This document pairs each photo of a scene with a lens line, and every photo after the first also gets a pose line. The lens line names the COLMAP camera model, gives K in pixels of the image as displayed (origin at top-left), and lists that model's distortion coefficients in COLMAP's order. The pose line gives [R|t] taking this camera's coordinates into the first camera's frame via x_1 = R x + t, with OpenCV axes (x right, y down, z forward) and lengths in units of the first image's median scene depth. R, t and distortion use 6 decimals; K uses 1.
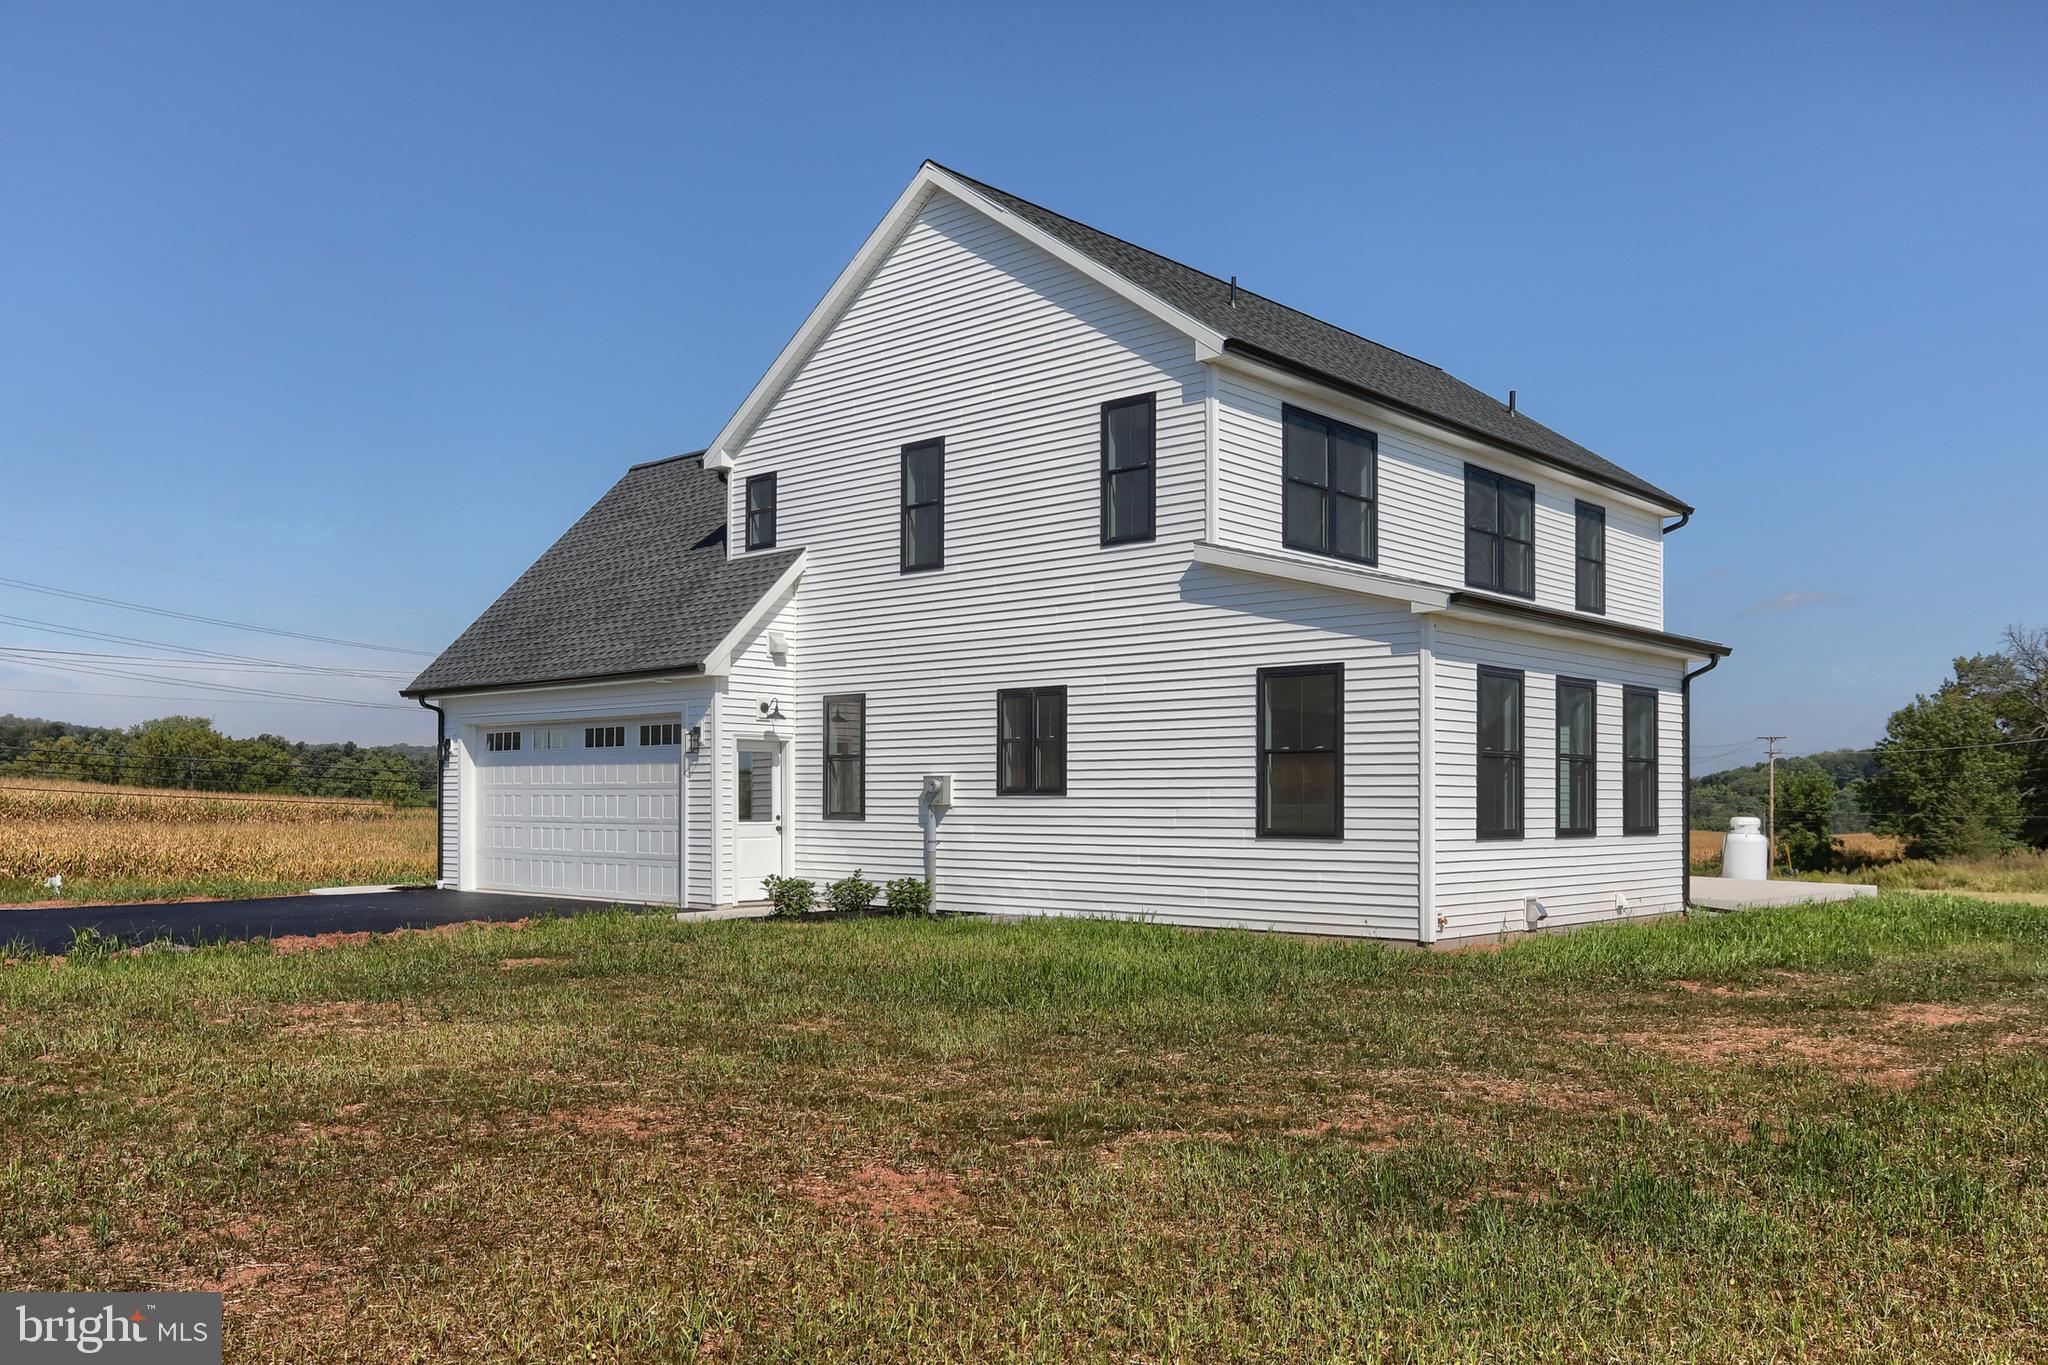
lens RADIAL K [[1675.1, 0, 1024.0], [0, 1675.1, 682.5], [0, 0, 1]] dist [-0.000154, 0.000252]
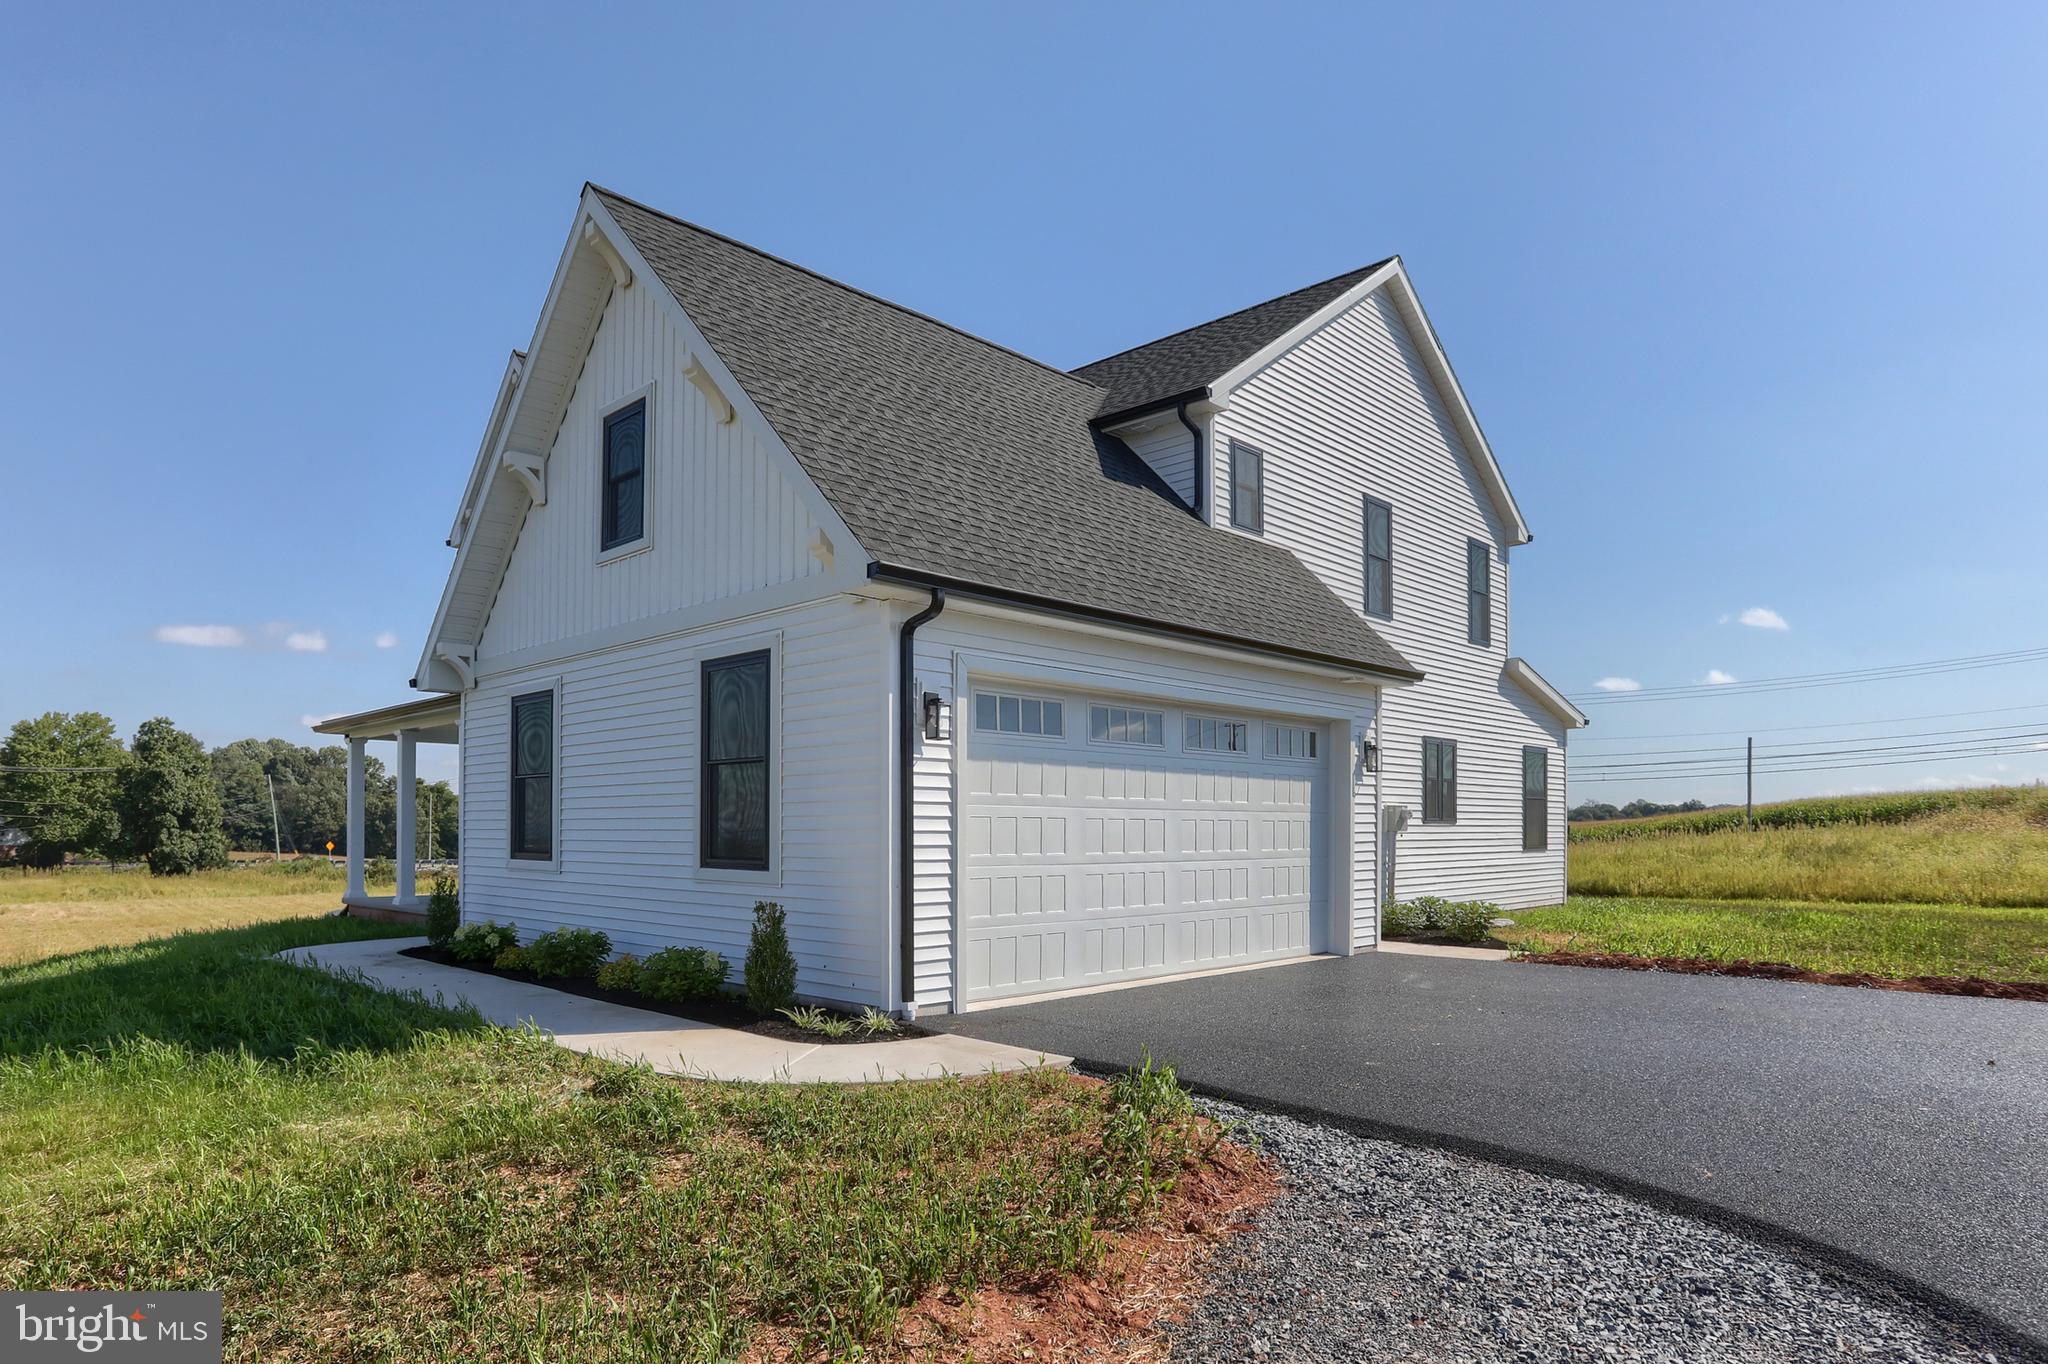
lens RADIAL K [[1070.4, 0, 1023.7], [0, 1070.4, 675.4], [0, 0, 1]] dist [-0.057057, 0.028523]
pose [[0.073896, 0.142054, 0.987097, -0.802553], [-0.083846, 0.987183, -0.135789, 0.090487], [-0.993735, -0.072730, 0.084860, 1.226750]]
